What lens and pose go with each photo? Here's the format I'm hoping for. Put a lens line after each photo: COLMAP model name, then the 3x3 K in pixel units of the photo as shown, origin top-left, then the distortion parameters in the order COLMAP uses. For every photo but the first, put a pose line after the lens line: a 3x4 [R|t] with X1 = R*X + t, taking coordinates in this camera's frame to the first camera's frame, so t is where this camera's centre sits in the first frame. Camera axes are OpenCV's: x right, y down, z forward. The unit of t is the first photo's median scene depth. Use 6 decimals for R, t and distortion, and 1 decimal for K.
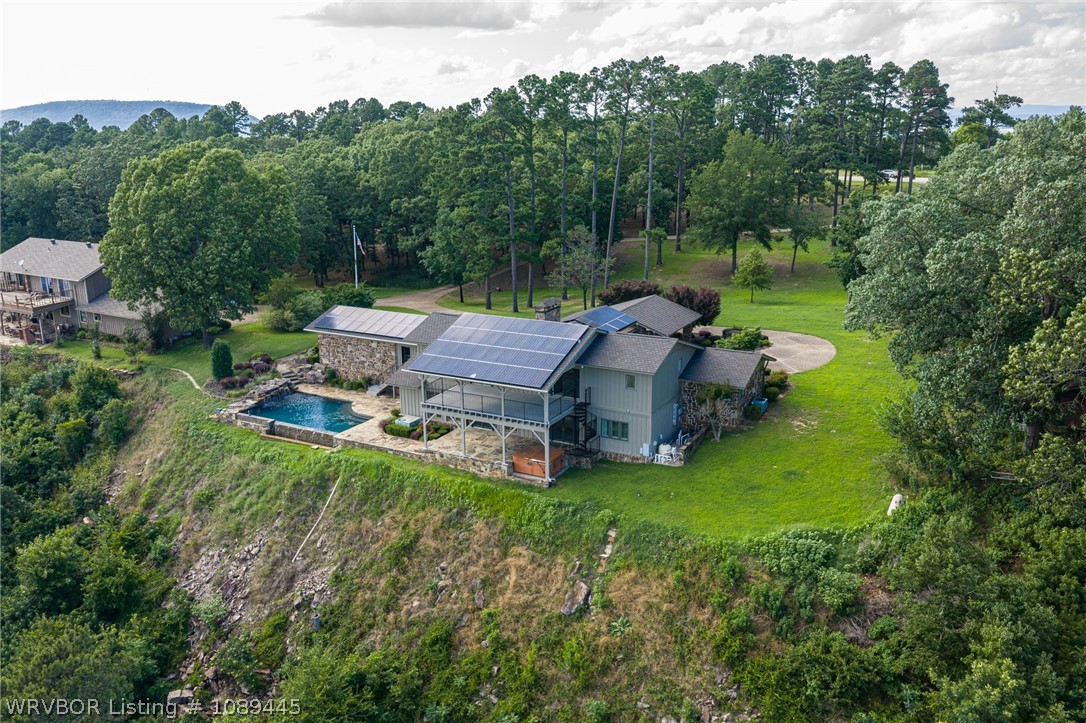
lens RADIAL K [[898.4, 0, 543.0], [0, 898.4, 365.2], [0, 0, 1]] dist [0.021718, -0.040298]
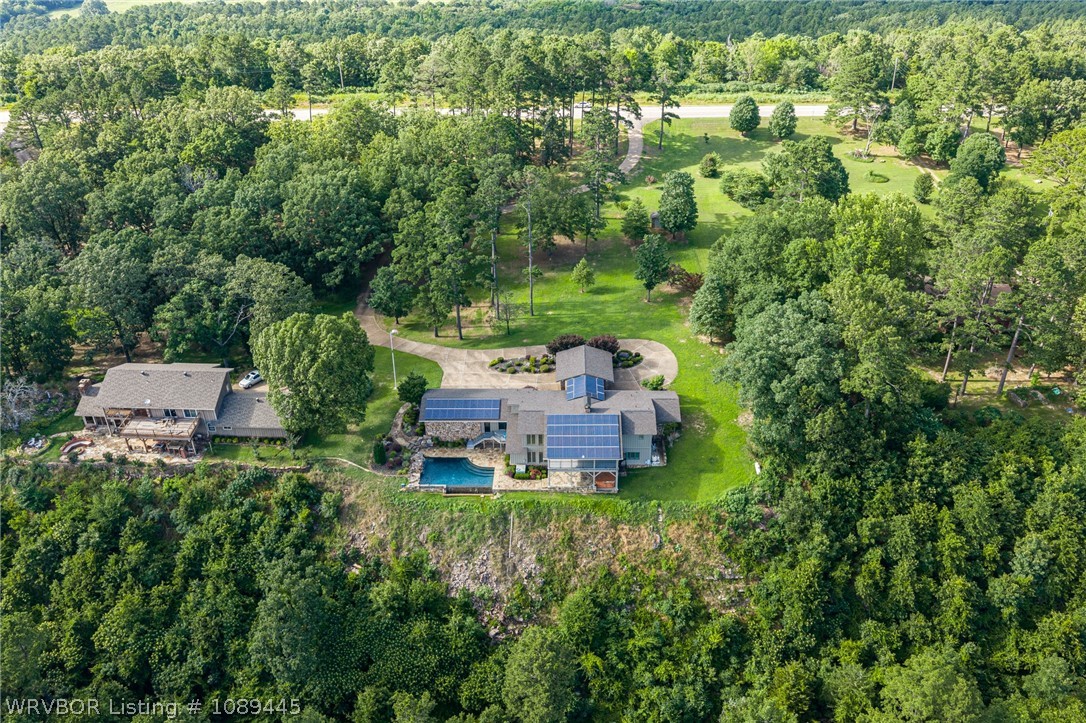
lens RADIAL K [[898.4, 0, 541.7], [0, 898.4, 354.9], [0, 0, 1]] dist [0.021718, -0.040298]
pose [[0.890153, -0.239542, 0.387617, -0.862982], [0.126000, 0.946899, 0.295816, -0.795046], [-0.437895, -0.214481, 0.873067, -0.718113]]
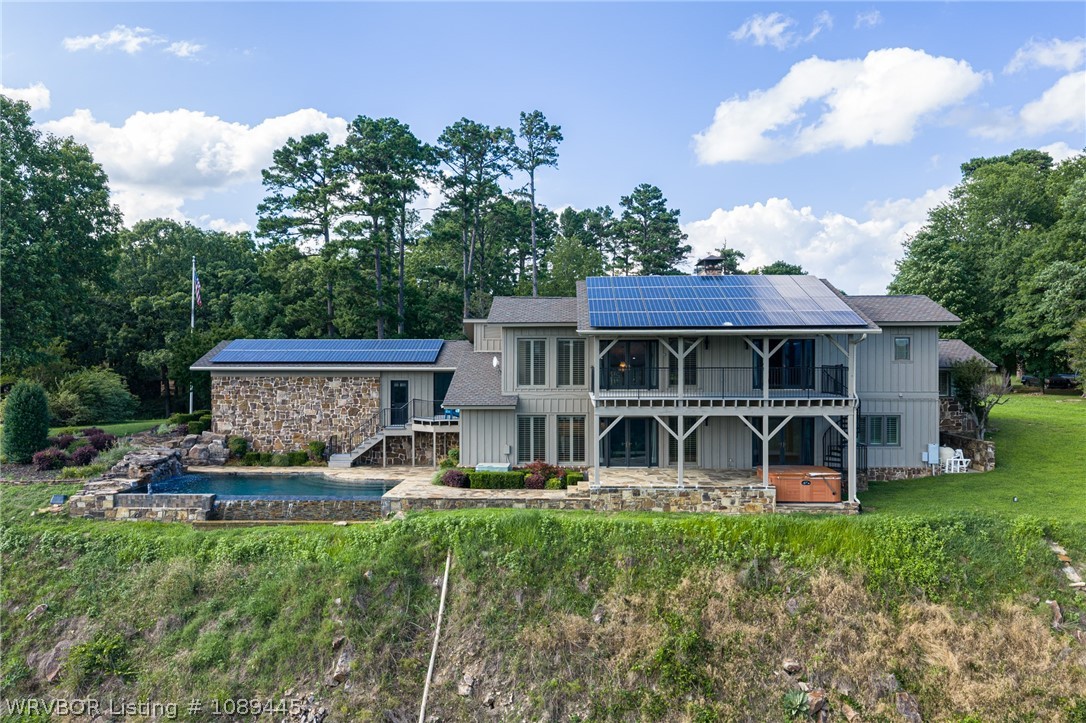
lens RADIAL K [[898.4, 0, 544.8], [0, 898.4, 363.6], [0, 0, 1]] dist [0.021718, -0.040298]
pose [[0.892799, 0.005980, 0.450416, -0.400917], [0.112330, 0.965368, -0.235473, 0.143995], [-0.436225, 0.260825, 0.861207, 0.517587]]
